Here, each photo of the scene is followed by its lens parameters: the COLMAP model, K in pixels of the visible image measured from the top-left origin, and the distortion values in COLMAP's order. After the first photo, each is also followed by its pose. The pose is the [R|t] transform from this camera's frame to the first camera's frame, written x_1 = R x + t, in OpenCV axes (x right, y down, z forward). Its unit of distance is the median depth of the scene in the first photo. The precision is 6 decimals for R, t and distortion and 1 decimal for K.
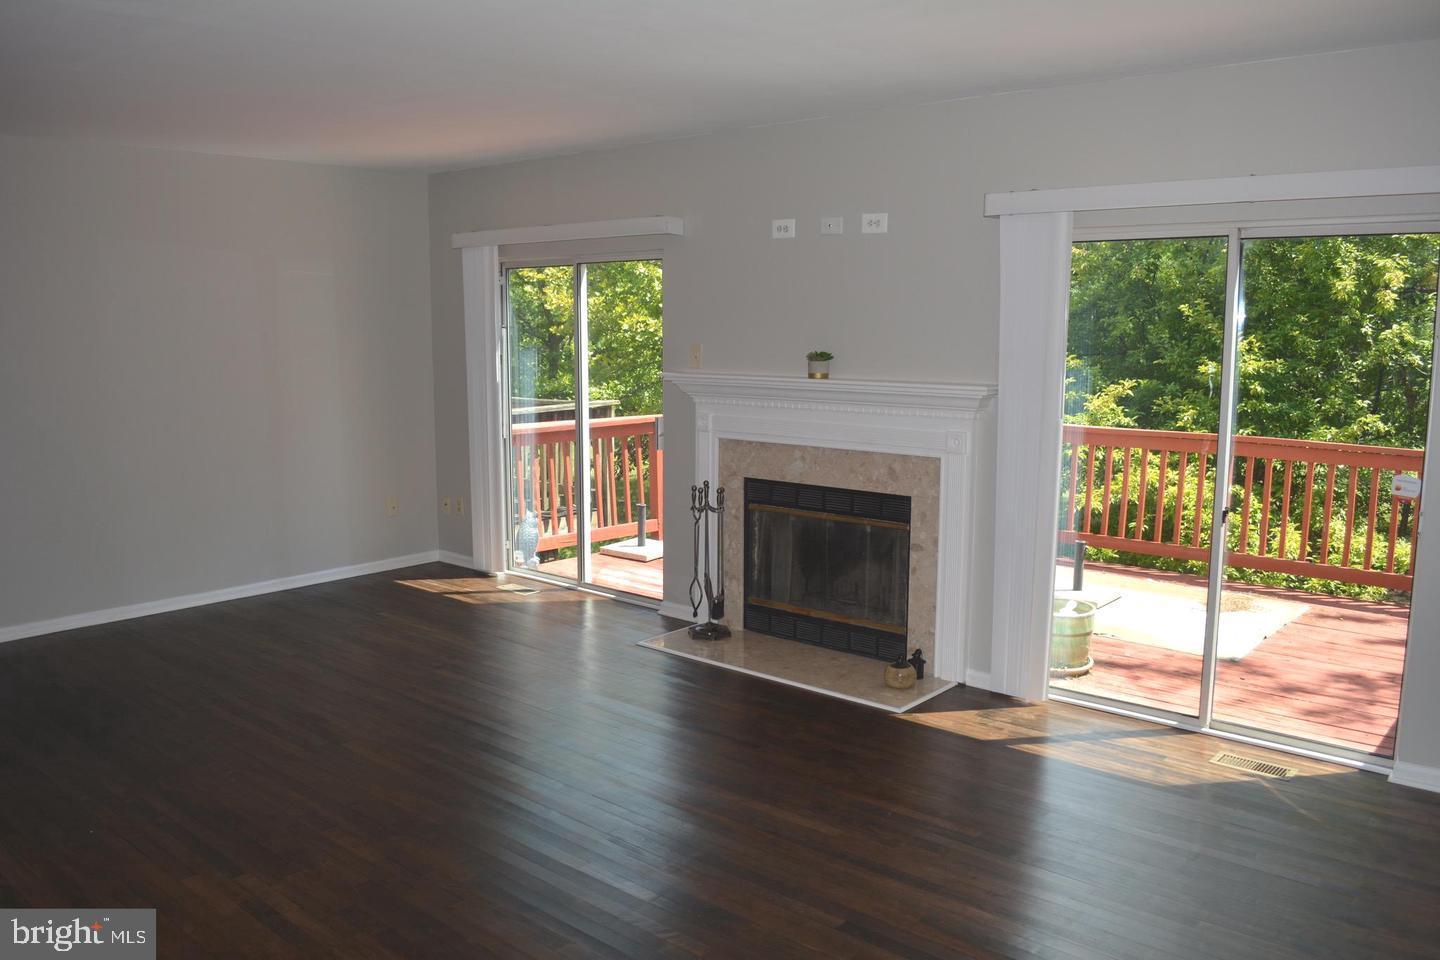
lens RADIAL K [[1118.3, 0, 720.0], [0, 1118.3, 480.0], [0, 0, 1]] dist [-0.061568, -0.002155]
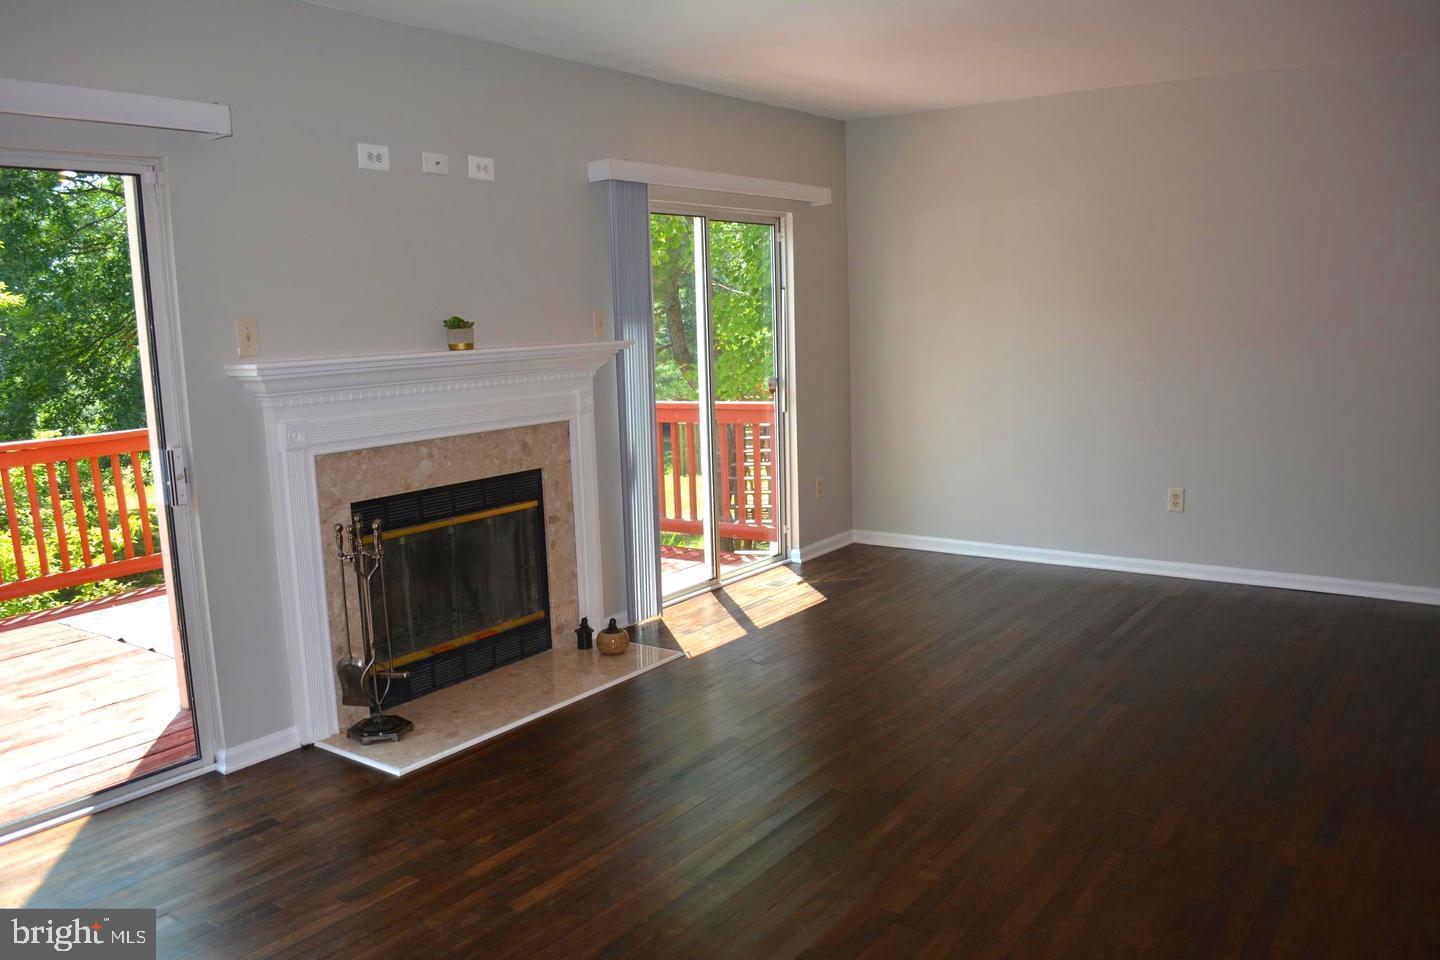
lens RADIAL K [[1118.3, 0, 720.0], [0, 1118.3, 480.0], [0, 0, 1]] dist [-0.061568, -0.002155]
pose [[-0.075483, -0.148503, 0.986027, -0.753522], [0.169950, 0.972464, 0.159471, -0.097776], [-0.982558, 0.179613, -0.048166, 0.884284]]
